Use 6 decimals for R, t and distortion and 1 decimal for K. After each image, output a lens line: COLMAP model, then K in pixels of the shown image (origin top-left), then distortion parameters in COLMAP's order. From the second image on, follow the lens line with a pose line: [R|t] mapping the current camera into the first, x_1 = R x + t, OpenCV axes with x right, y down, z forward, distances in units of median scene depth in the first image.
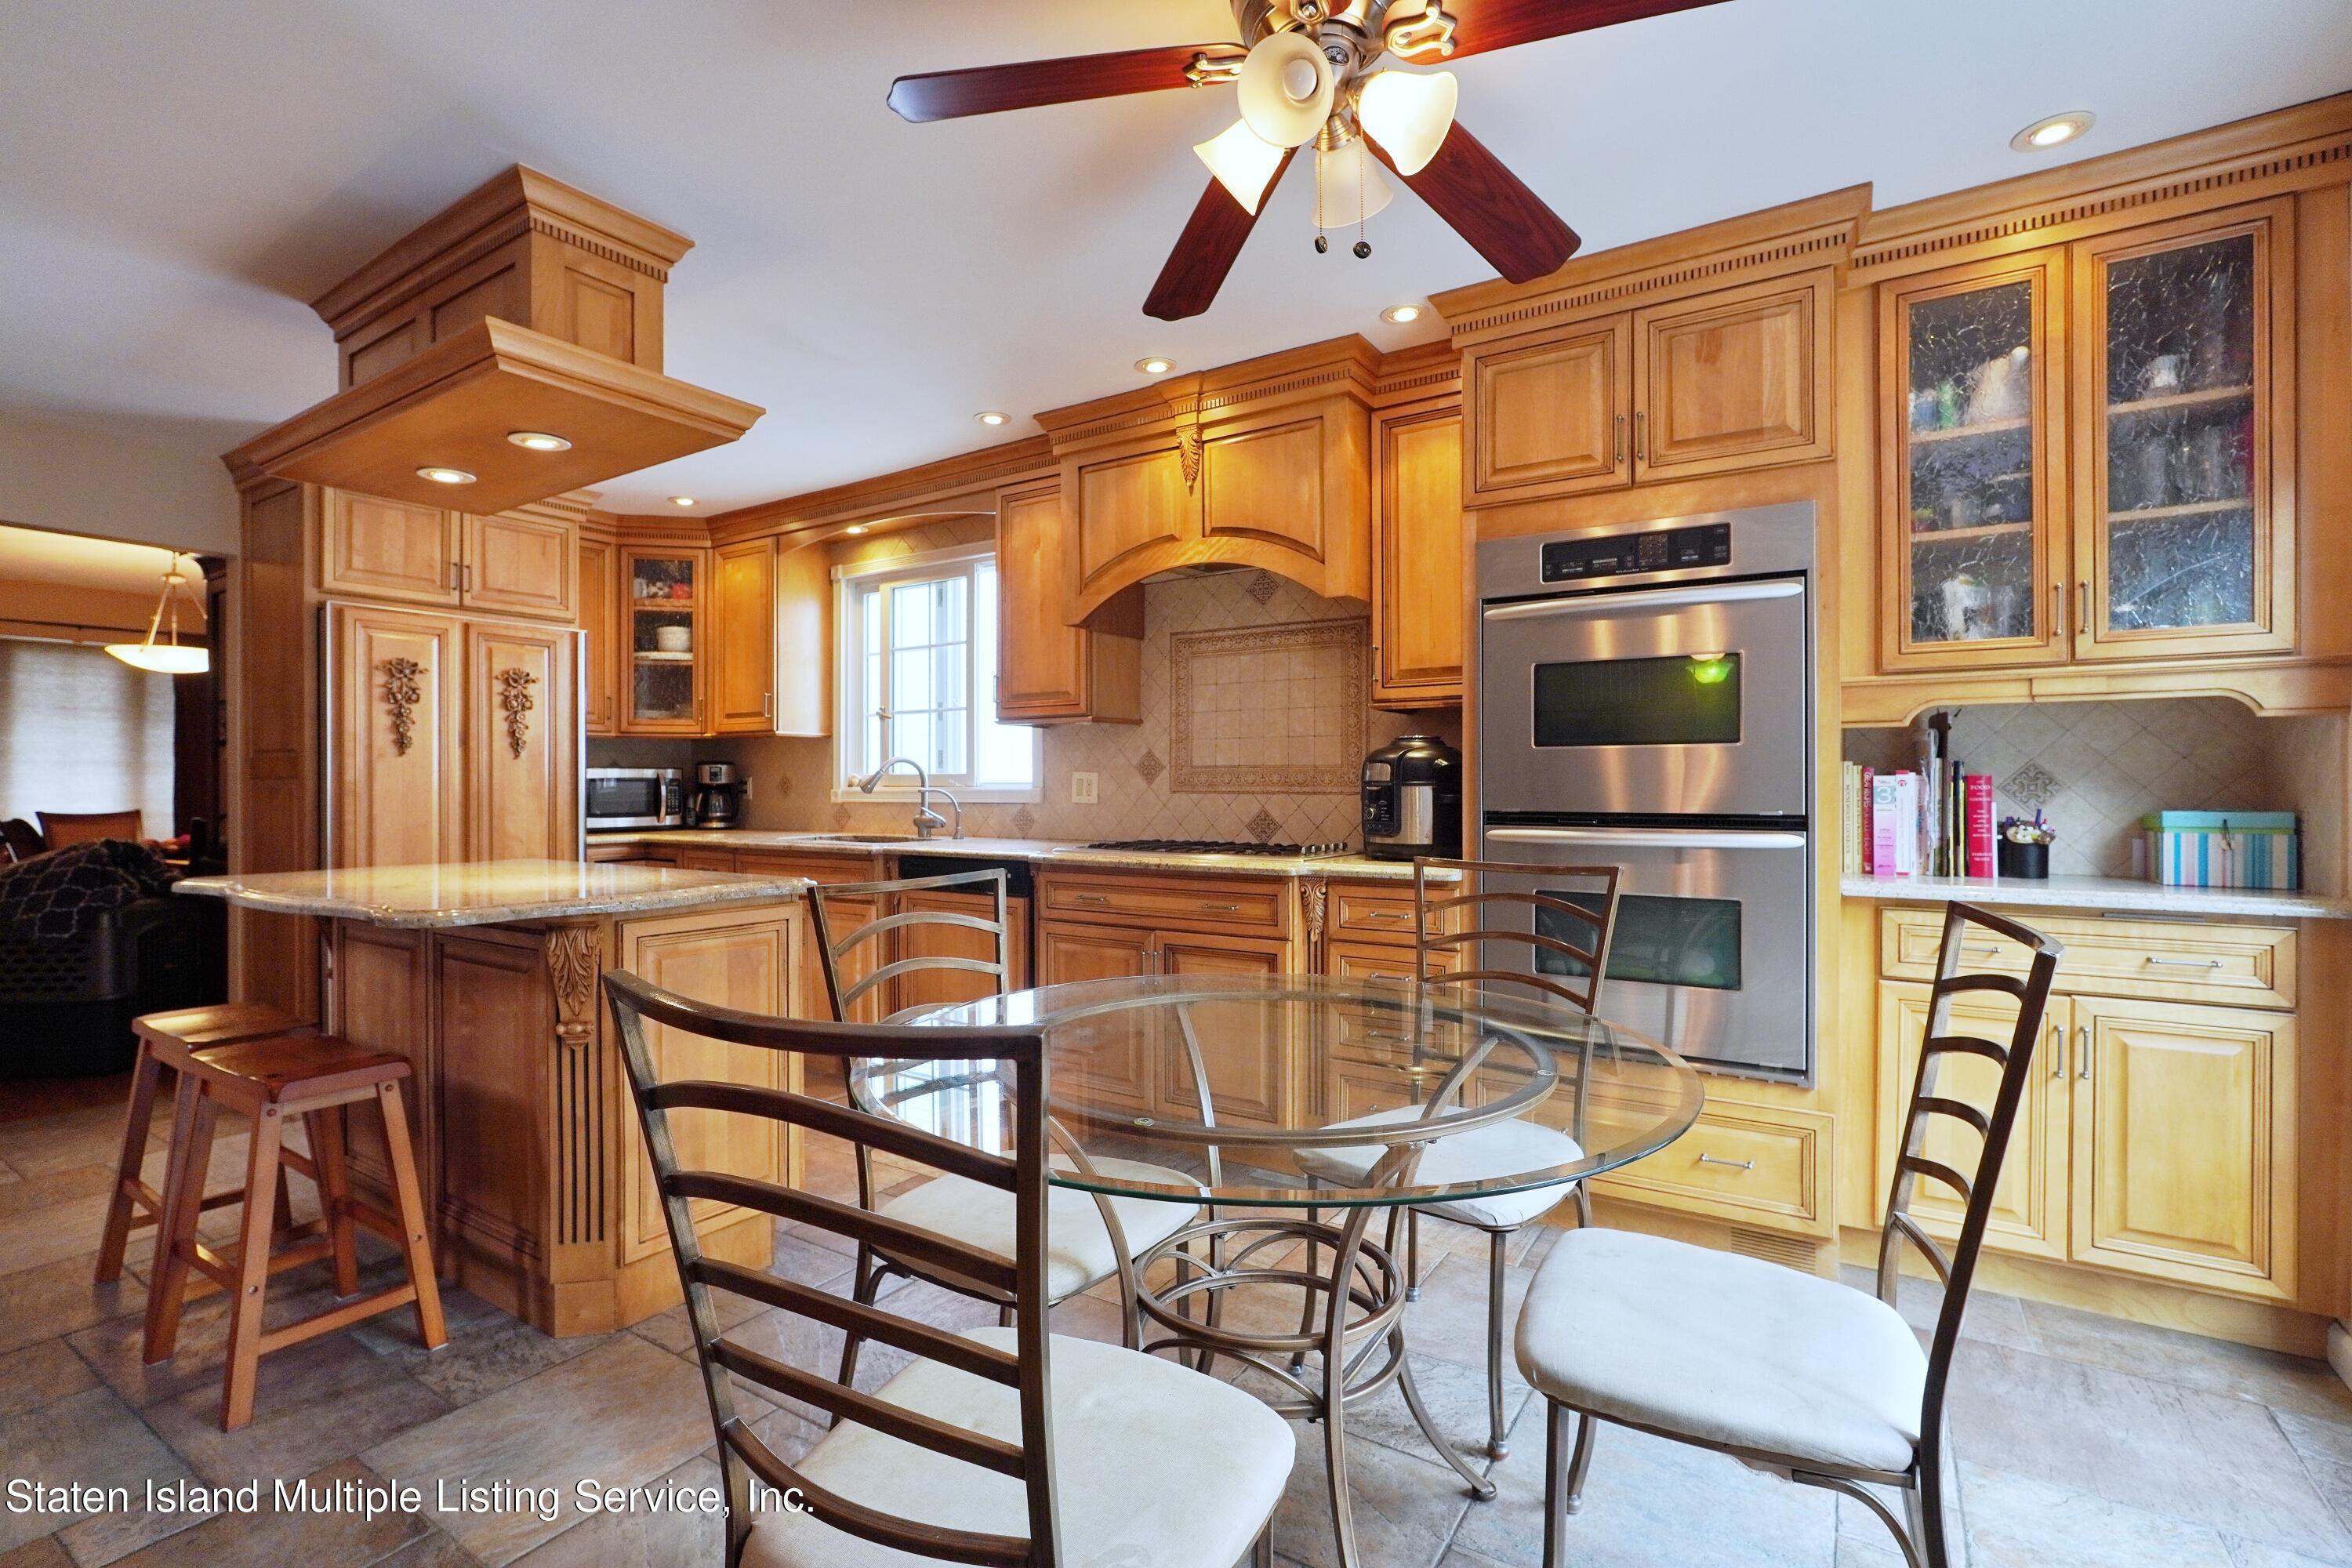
lens RADIAL K [[1066.4, 0, 1172.1], [0, 1066.4, 789.0], [0, 0, 1]] dist [-0.011479, 0.004724]
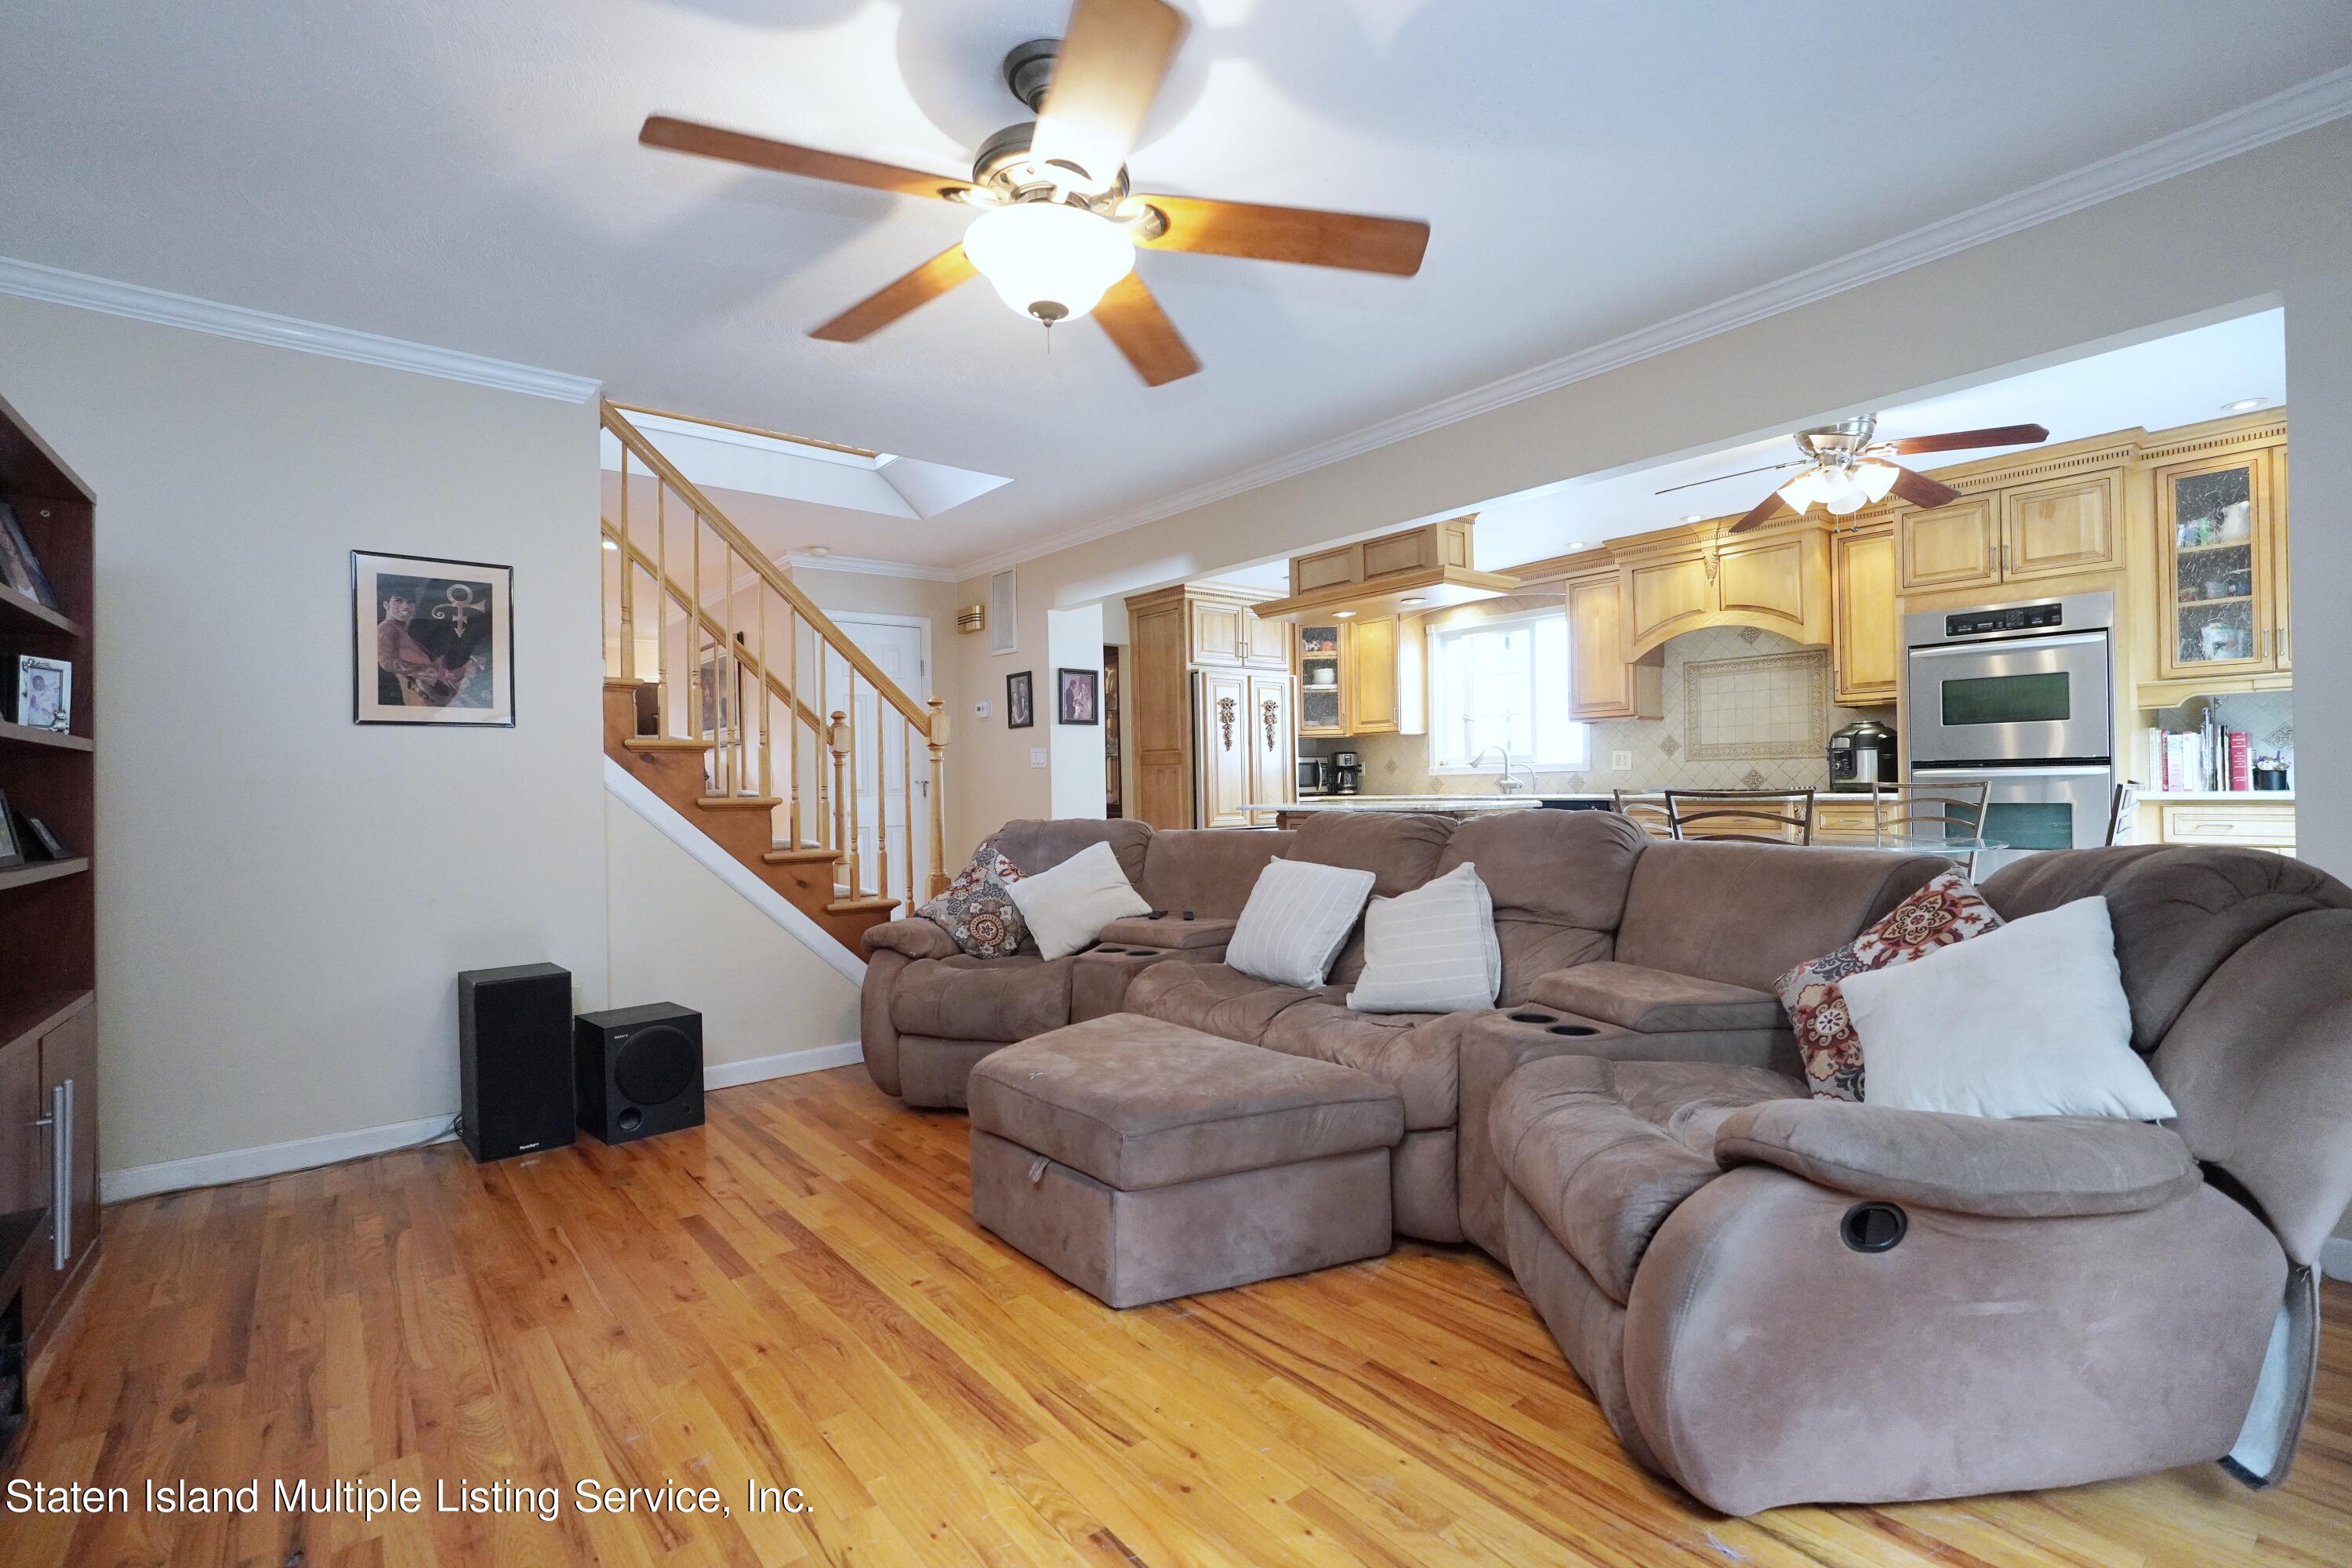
lens RADIAL K [[1066.4, 0, 1173.3], [0, 1066.4, 785.6], [0, 0, 1]] dist [-0.011479, 0.004724]
pose [[0.950646, -0.016710, -0.309829, -0.307995], [0.016924, 0.999855, -0.001998, 0.039292], [0.309817, -0.003345, 0.950790, -0.993090]]
